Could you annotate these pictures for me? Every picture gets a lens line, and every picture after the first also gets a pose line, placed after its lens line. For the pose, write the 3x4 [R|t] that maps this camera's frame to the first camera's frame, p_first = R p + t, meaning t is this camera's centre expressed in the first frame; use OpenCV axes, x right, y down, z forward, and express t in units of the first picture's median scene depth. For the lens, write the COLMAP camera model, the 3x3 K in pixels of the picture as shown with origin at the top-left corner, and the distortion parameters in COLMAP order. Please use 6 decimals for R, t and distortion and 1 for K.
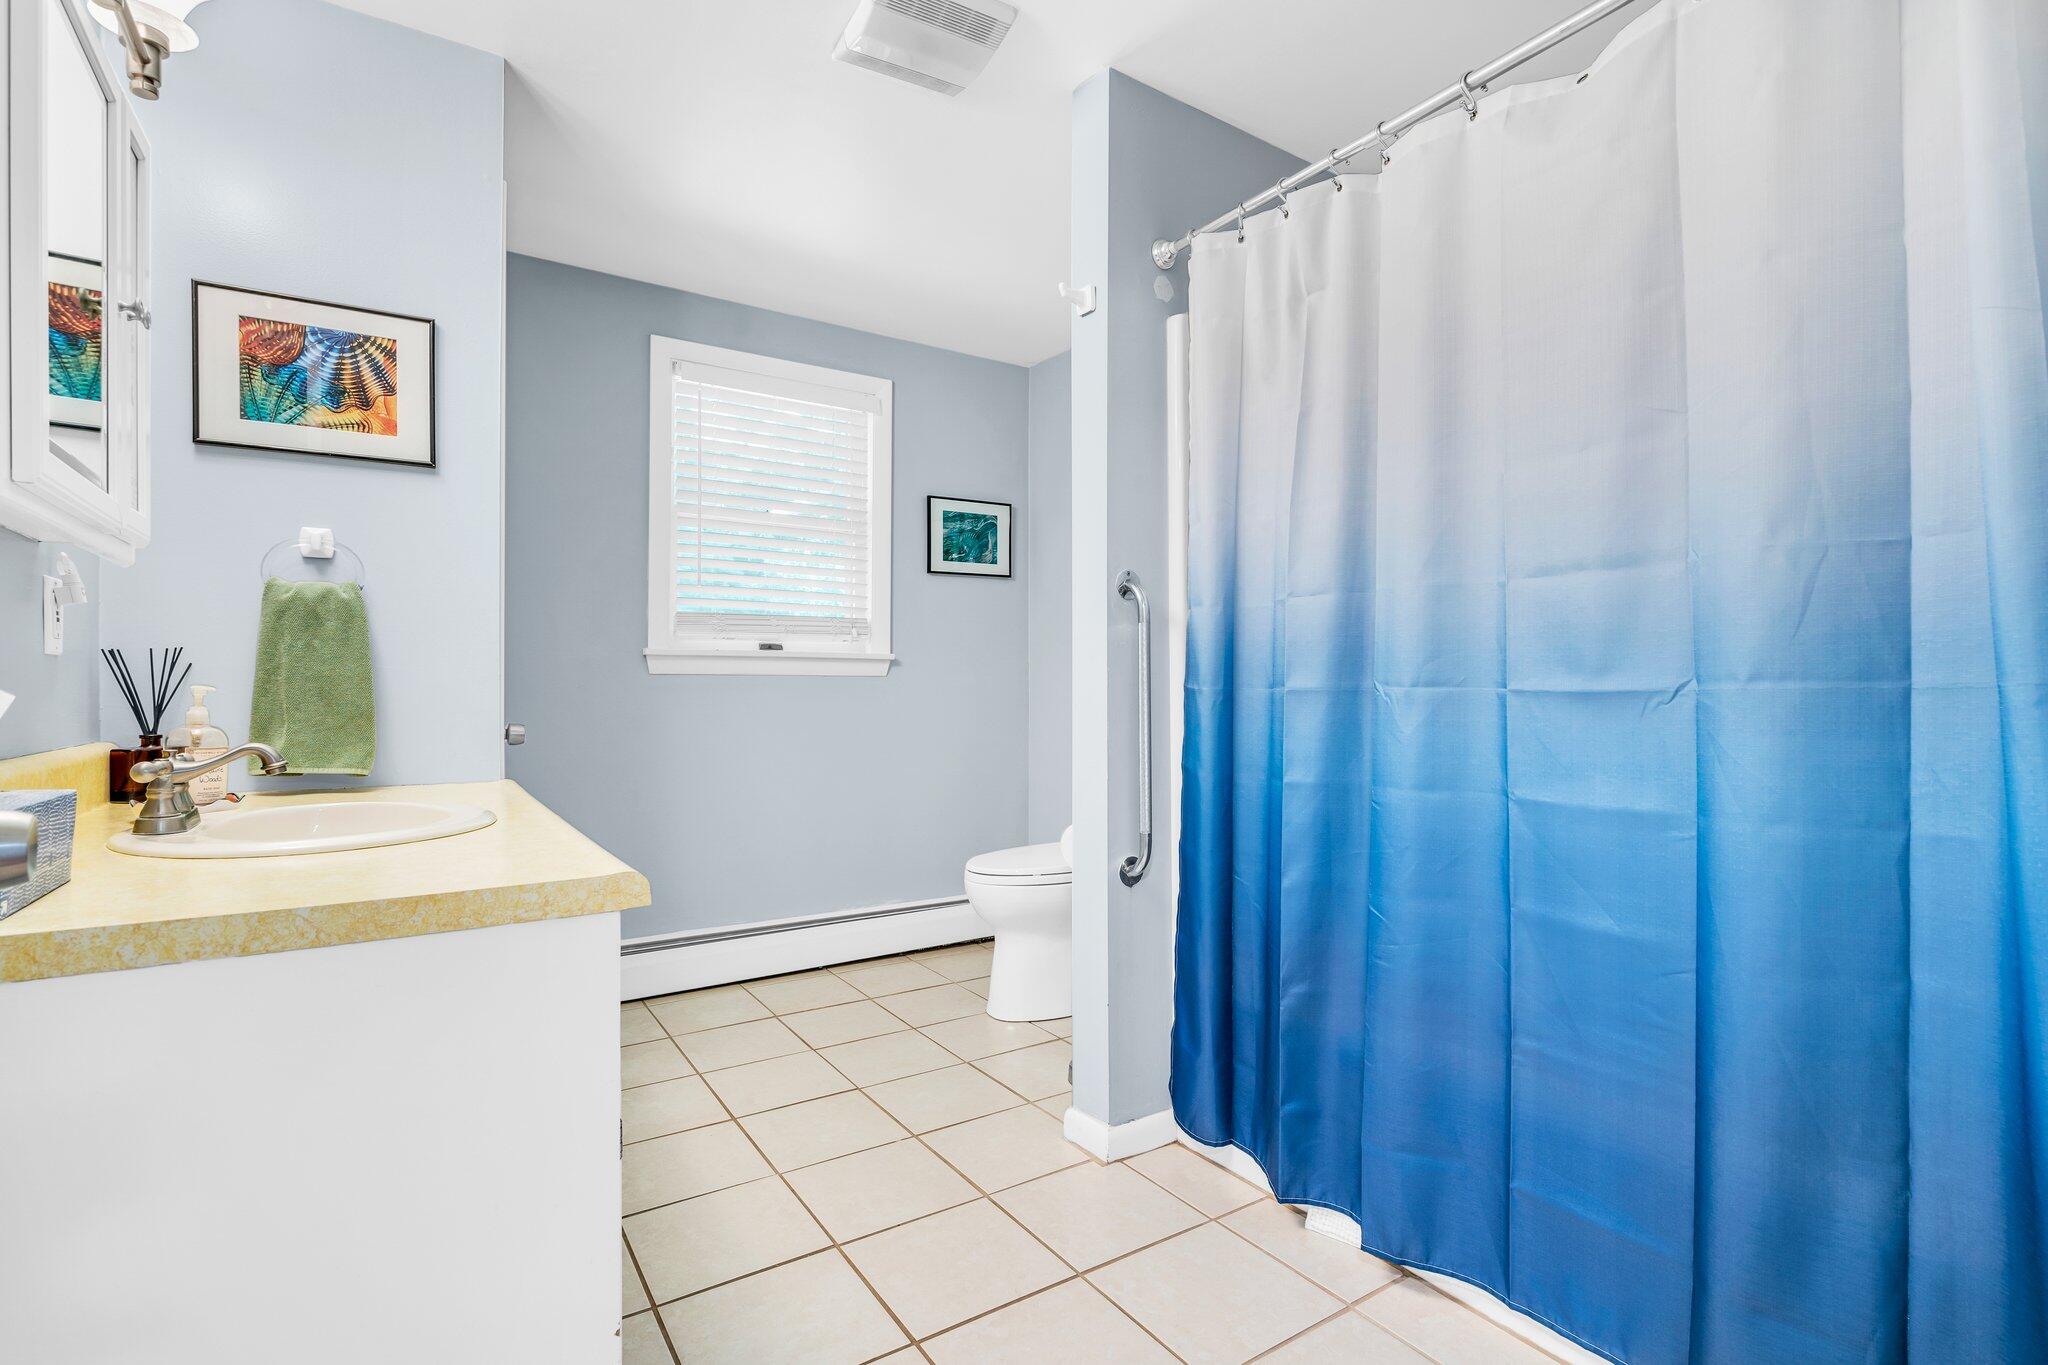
lens RADIAL K [[954.3, 0, 1027.7], [0, 954.3, 688.5], [0, 0, 1]] dist [-0.001231, 0.000764]
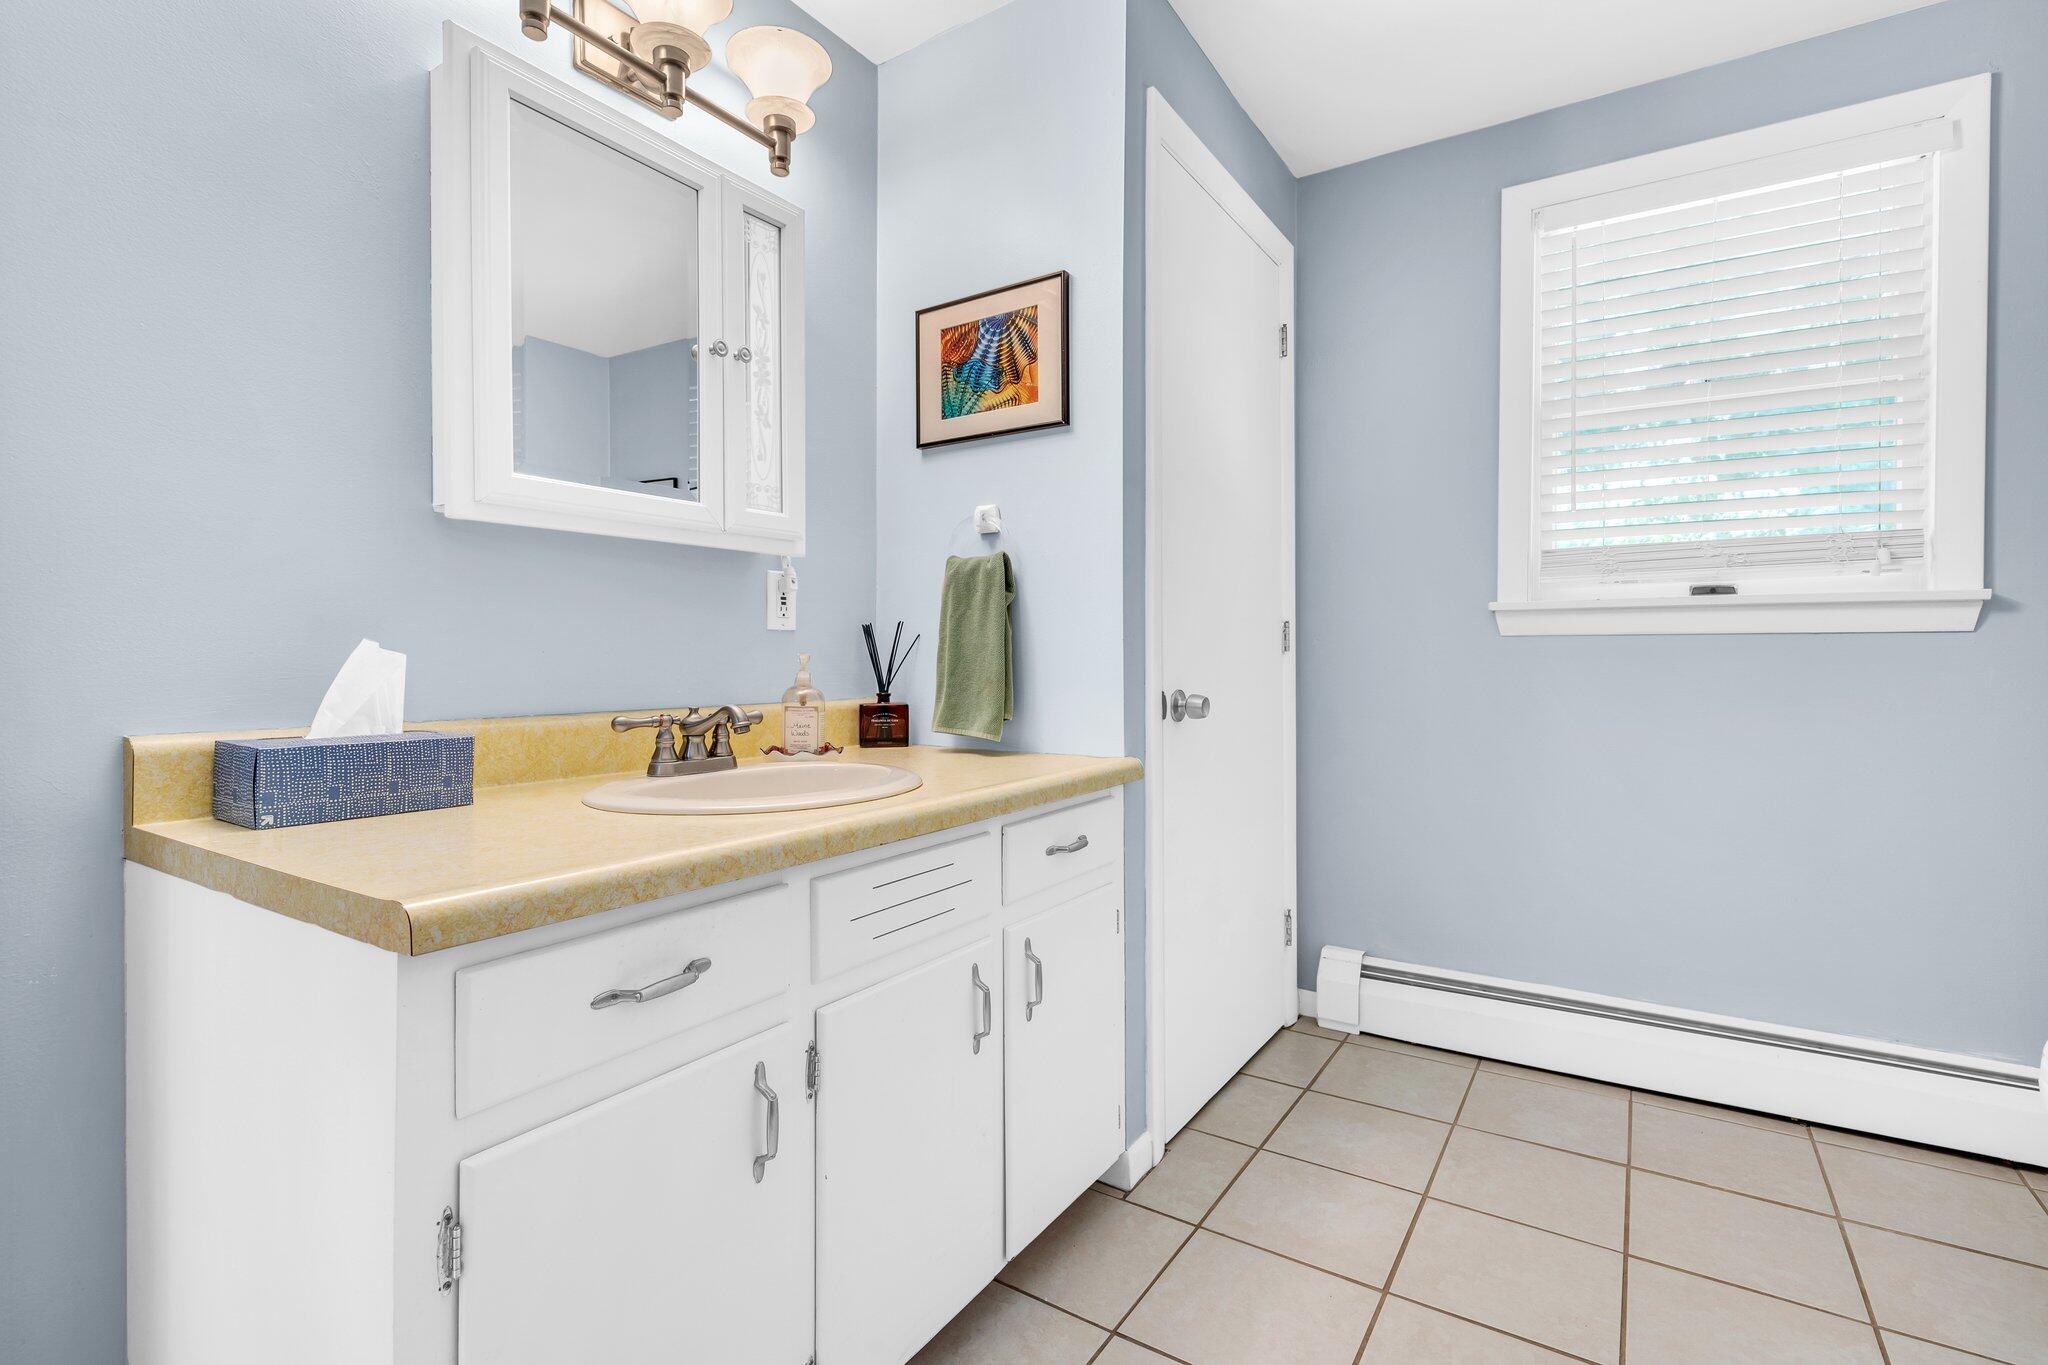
lens RADIAL K [[954.3, 0, 1040.4], [0, 954.3, 658.2], [0, 0, 1]] dist [-0.001231, 0.000764]
pose [[0.409502, 0.003029, -0.912304, 0.252583], [0.001049, 0.999992, 0.003791, -0.000809], [0.912309, -0.002509, 0.409496, 0.603049]]
